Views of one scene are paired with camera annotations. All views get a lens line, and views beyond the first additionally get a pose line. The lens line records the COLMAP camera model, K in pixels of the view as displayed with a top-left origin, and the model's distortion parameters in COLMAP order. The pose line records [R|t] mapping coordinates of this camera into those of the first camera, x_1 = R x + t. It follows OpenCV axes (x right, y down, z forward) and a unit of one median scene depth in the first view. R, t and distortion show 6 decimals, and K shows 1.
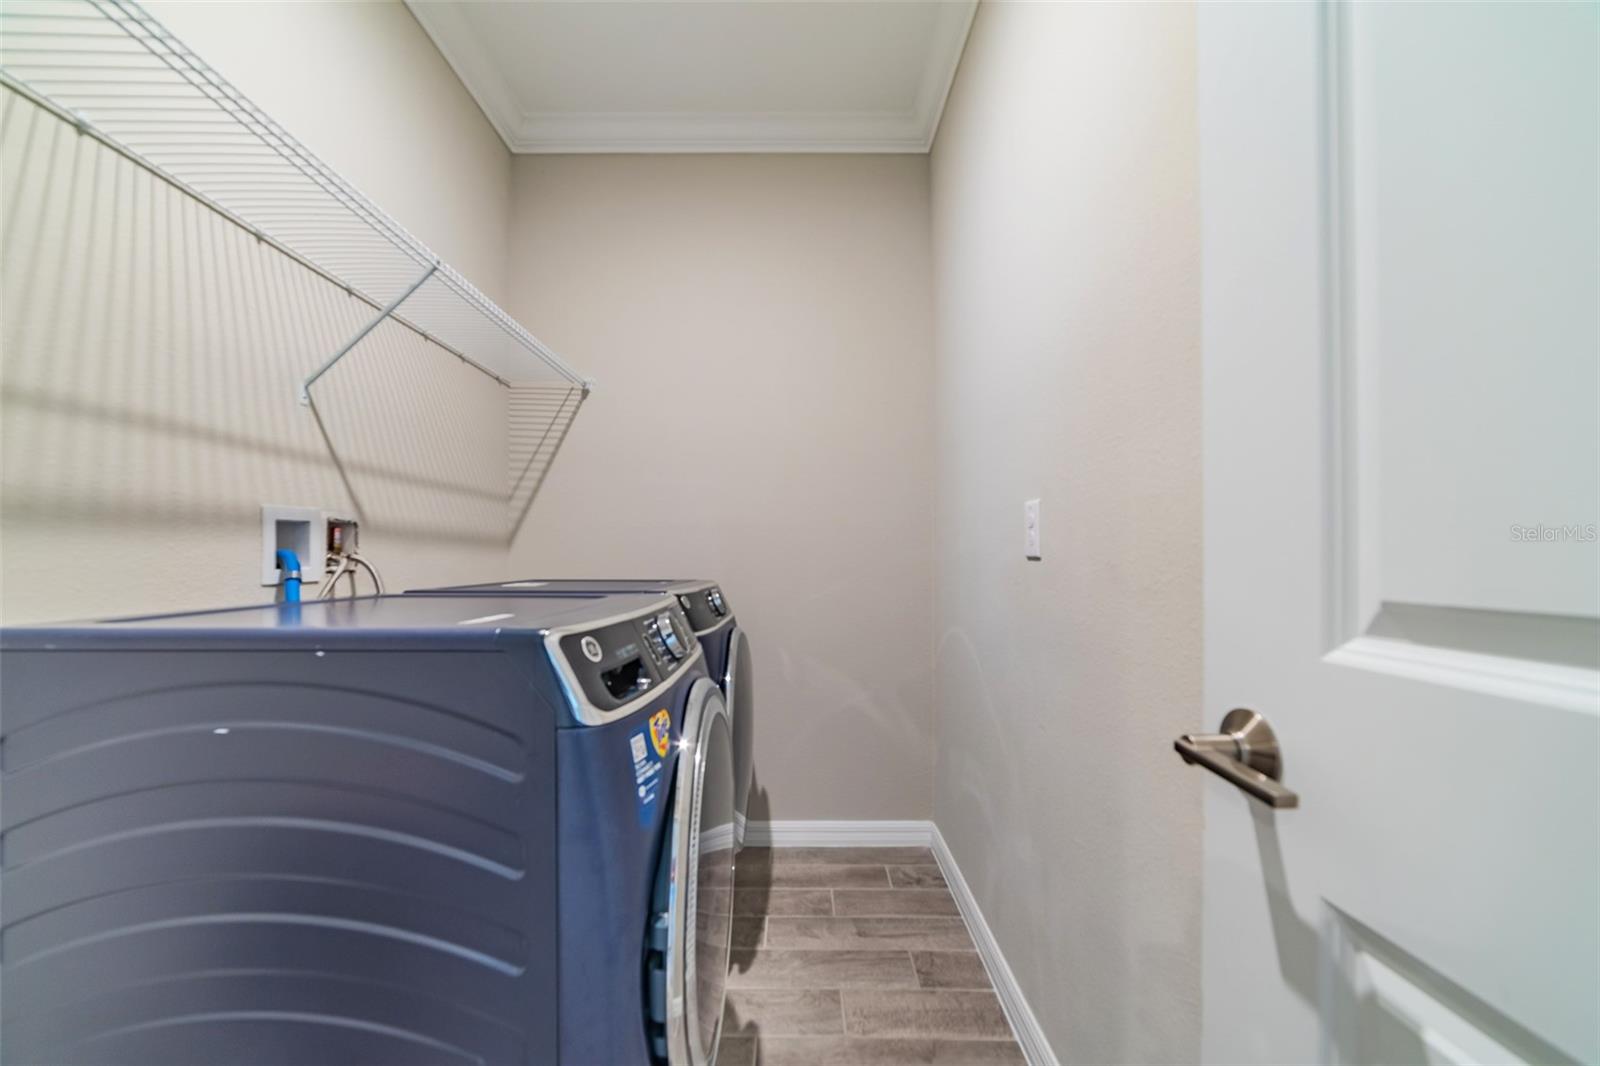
lens RADIAL K [[620.6, 0, 806.1], [0, 620.6, 540.8], [0, 0, 1]] dist [-0.017546, 0.003414]
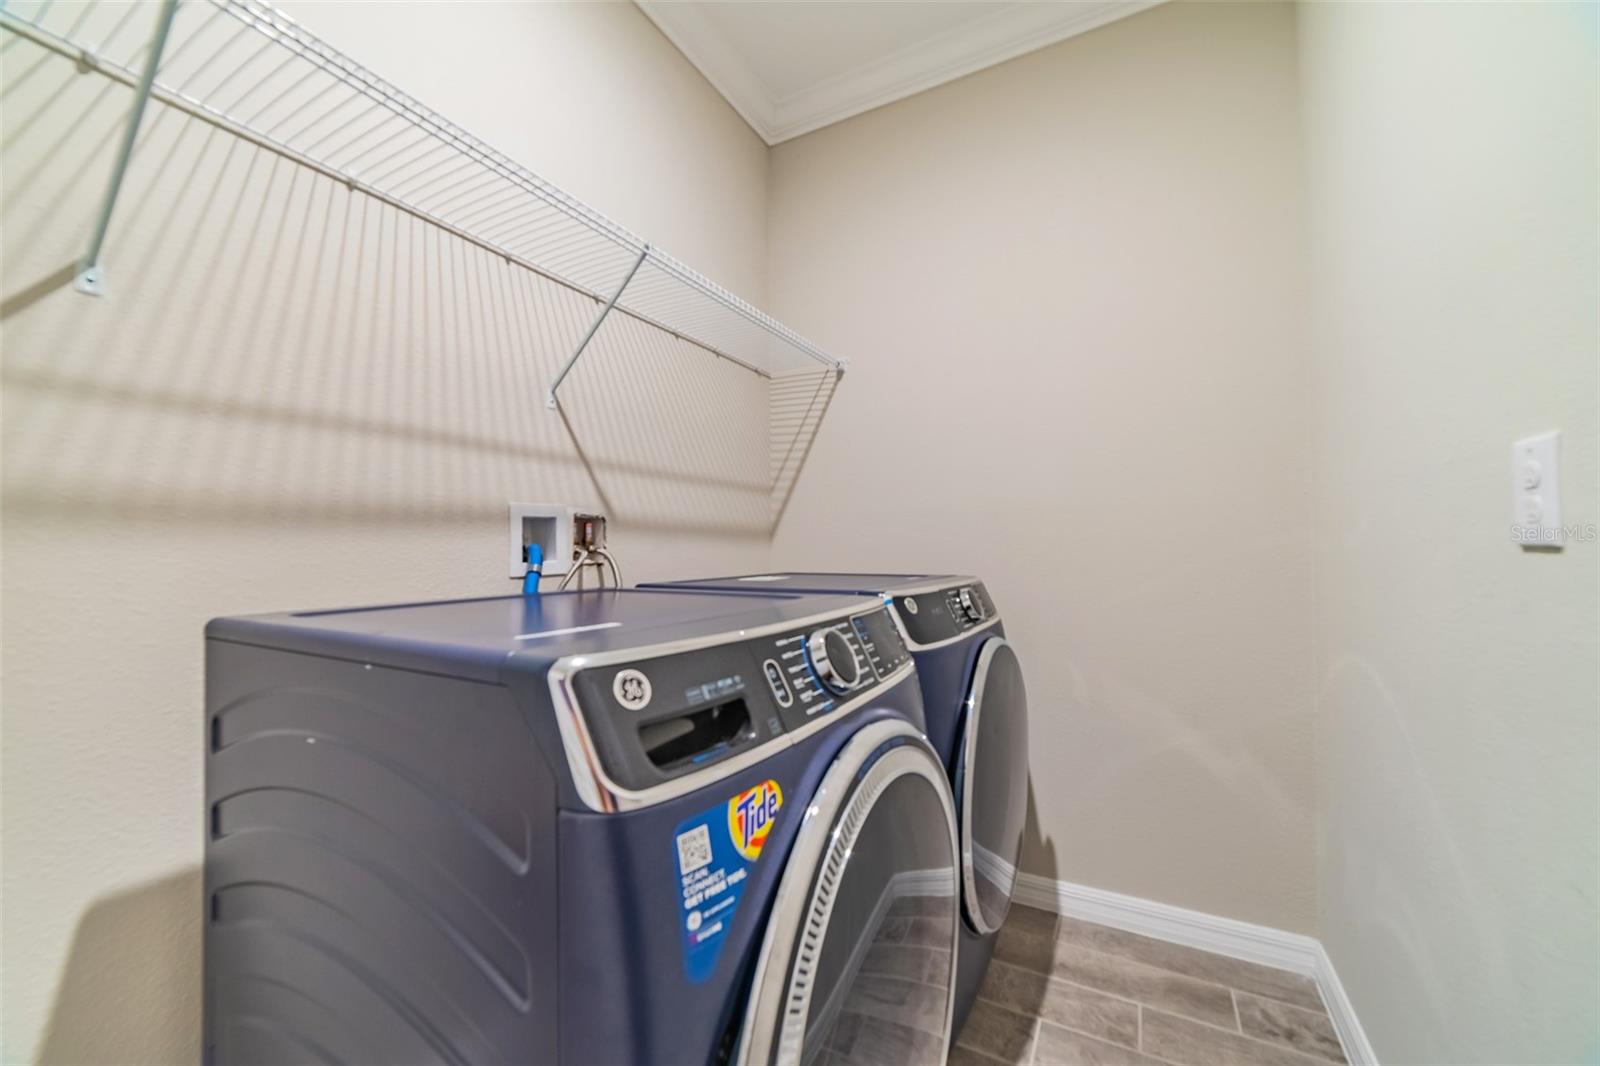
lens RADIAL K [[620.6, 0, 799.0], [0, 620.6, 529.7], [0, 0, 1]] dist [-0.017546, 0.003414]
pose [[0.873470, -0.019769, -0.486476, 0.077214], [0.019420, 0.999795, -0.005760, 0.003976], [0.486490, -0.004416, 0.873675, 0.262560]]
